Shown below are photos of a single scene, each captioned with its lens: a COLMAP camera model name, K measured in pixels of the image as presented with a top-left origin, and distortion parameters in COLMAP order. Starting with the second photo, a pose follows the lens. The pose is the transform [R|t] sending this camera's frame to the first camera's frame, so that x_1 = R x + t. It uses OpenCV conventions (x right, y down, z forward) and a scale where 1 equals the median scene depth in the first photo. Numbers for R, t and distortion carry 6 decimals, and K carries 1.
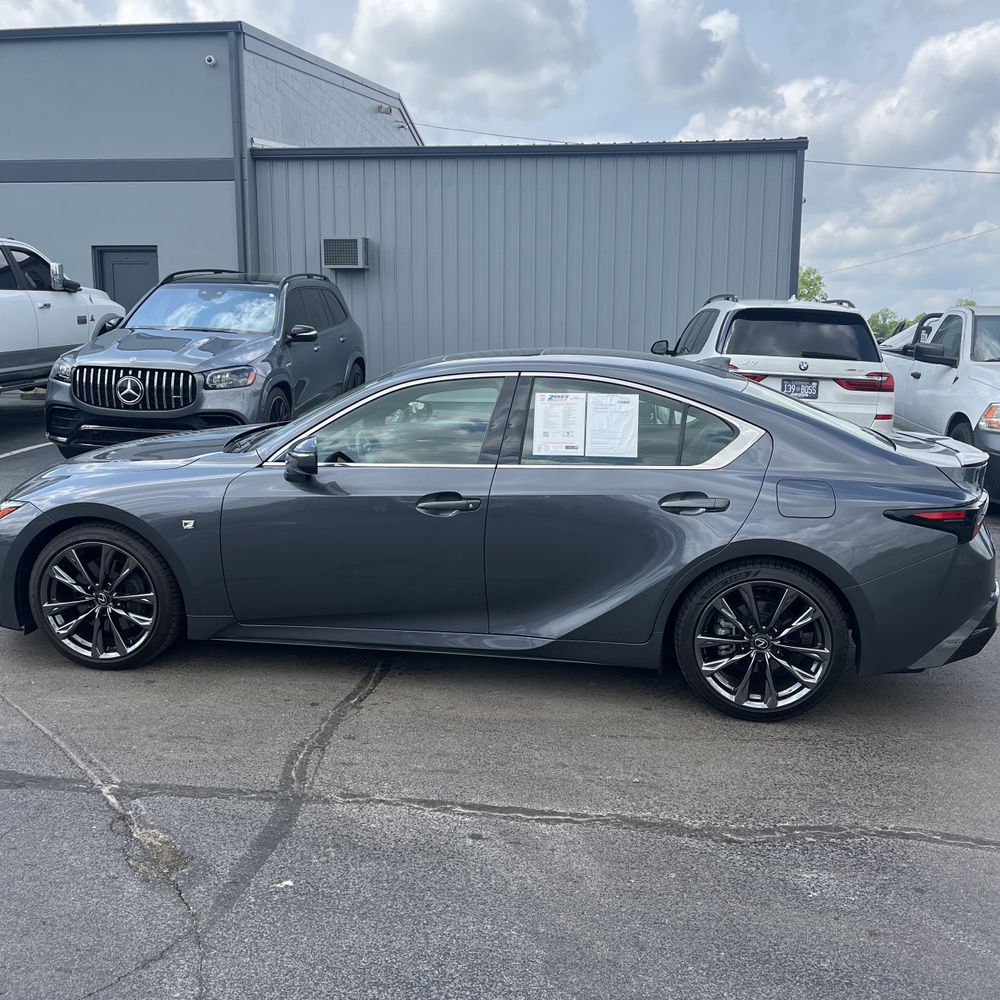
lens RADIAL K [[996.5, 0, 500.0], [0, 996.5, 500.0], [0, 0, 1]] dist [0.062077, -0.067156]
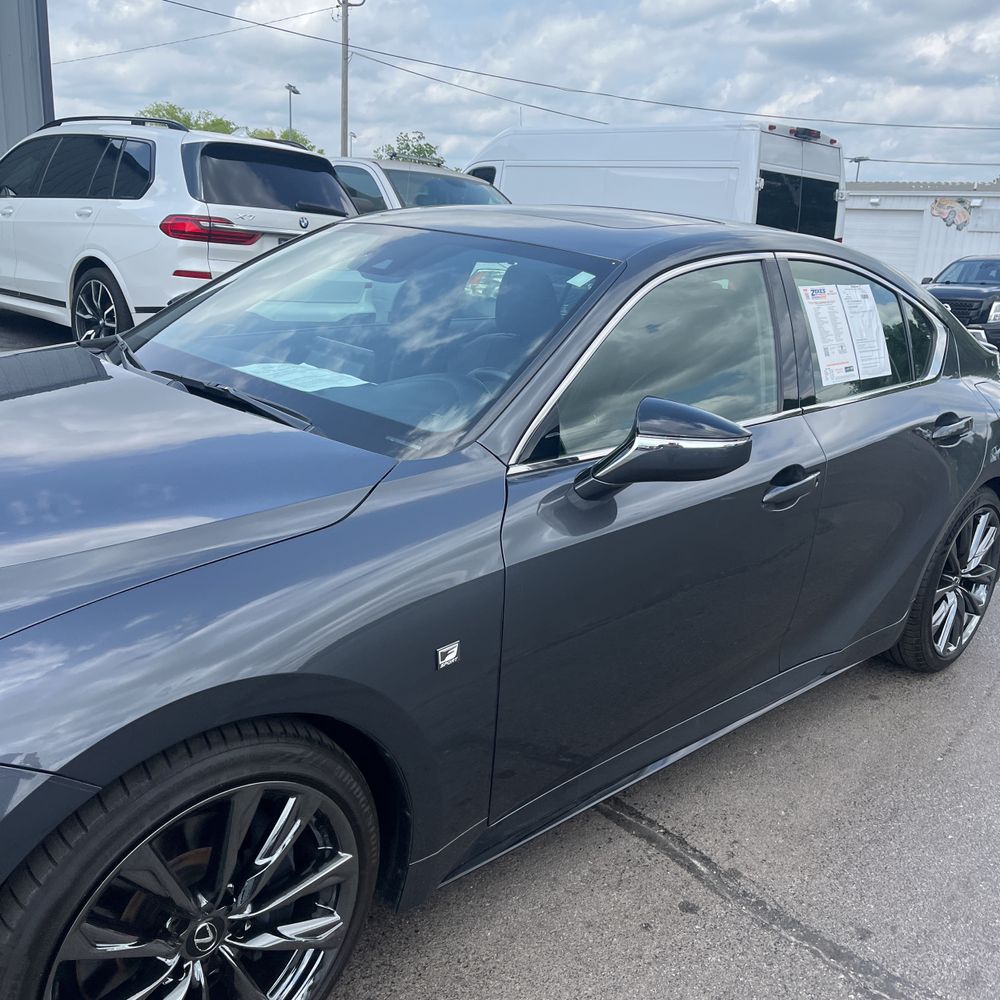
lens RADIAL K [[1009.3, 0, 497.8], [0, 1009.3, 514.4], [0, 0, 1]] dist [0.032886, 0.012489]
pose [[0.606331, -0.204371, 0.768502, -0.595647], [0.079615, 0.977156, 0.197046, -0.107046], [-0.791217, -0.058291, 0.608751, 0.745928]]
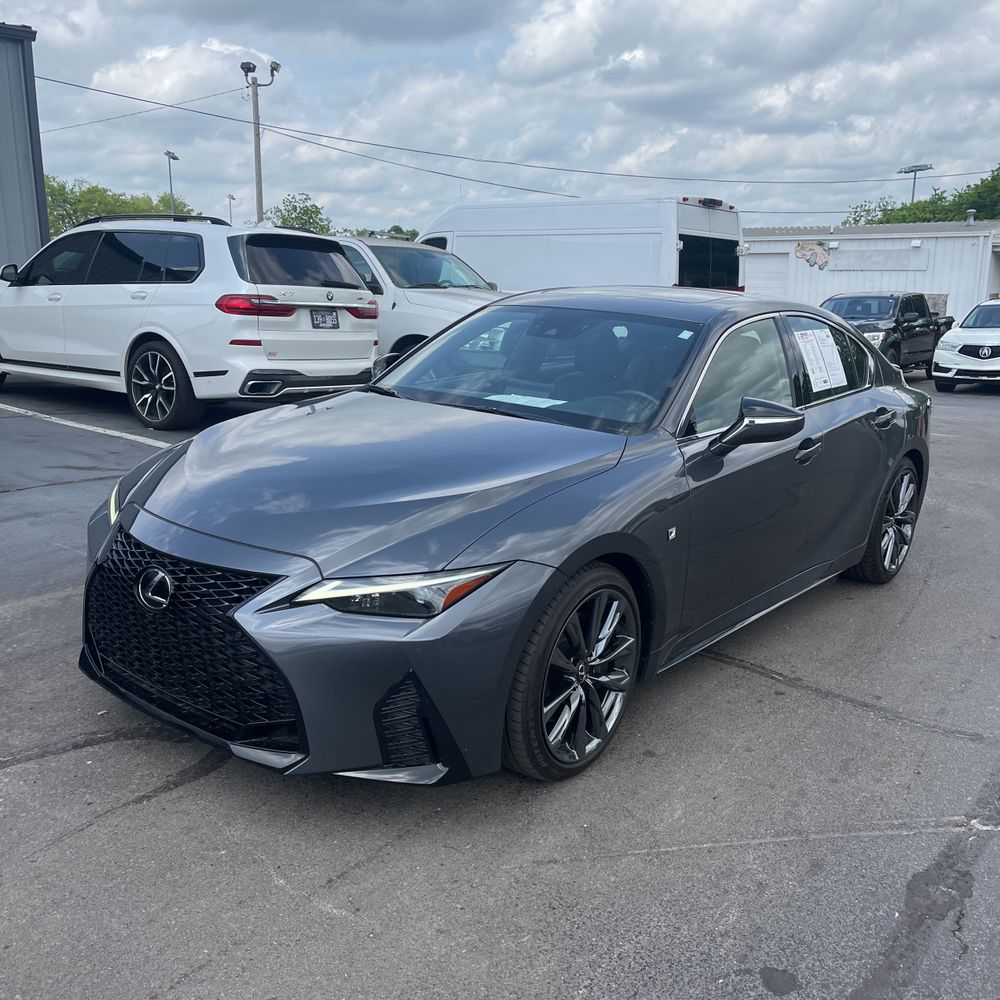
lens RADIAL K [[1006.7, 0, 501.8], [0, 1006.7, 510.6], [0, 0, 1]] dist [0.035814, -0.012060]
pose [[0.507944, -0.202272, 0.837305, -1.012429], [0.128515, 0.978955, 0.158528, -0.129884], [-0.851749, 0.027083, 0.523249, 0.711773]]
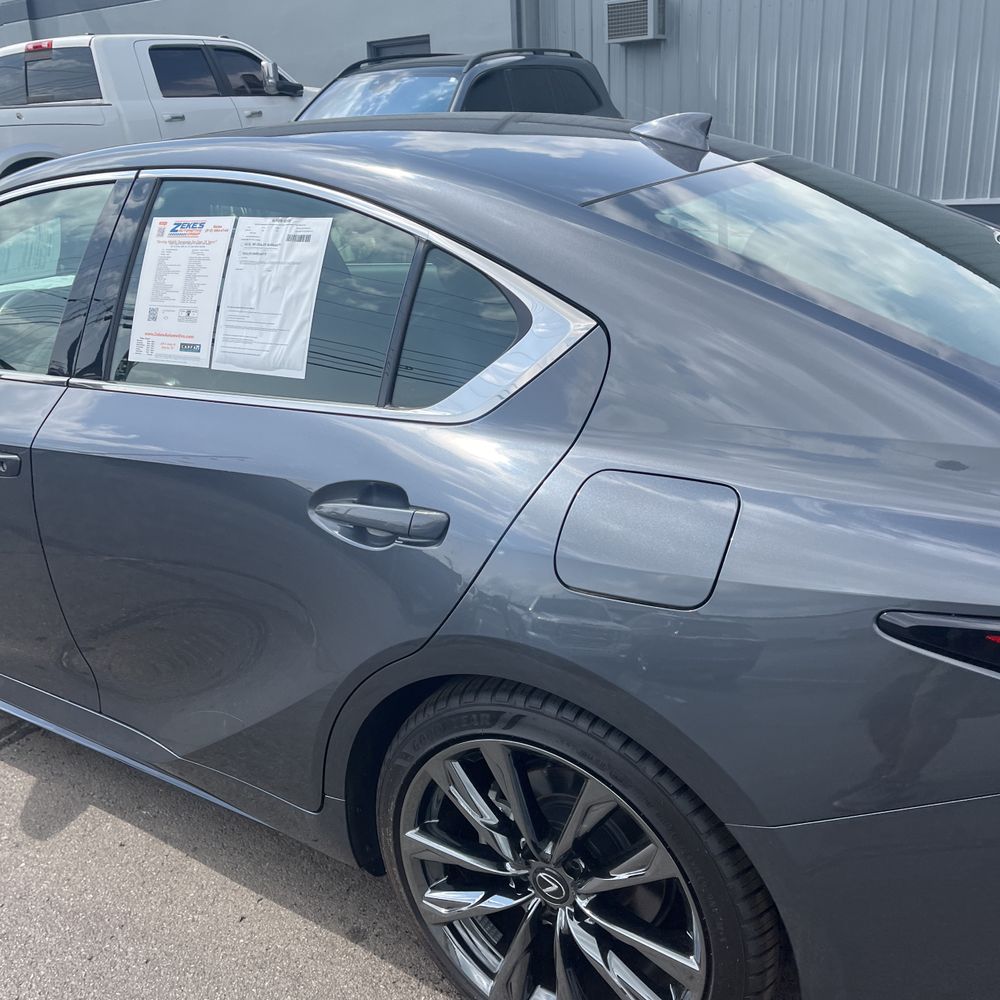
lens RADIAL K [[1010.2, 0, 496.0], [0, 1010.2, 489.7], [0, 0, 1]] dist [0.035983, -0.020801]
pose [[0.910813, 0.087244, -0.403496, 0.364804], [-0.017594, 0.984729, 0.173205, -0.068463], [0.412445, -0.150658, 0.898438, 0.632667]]
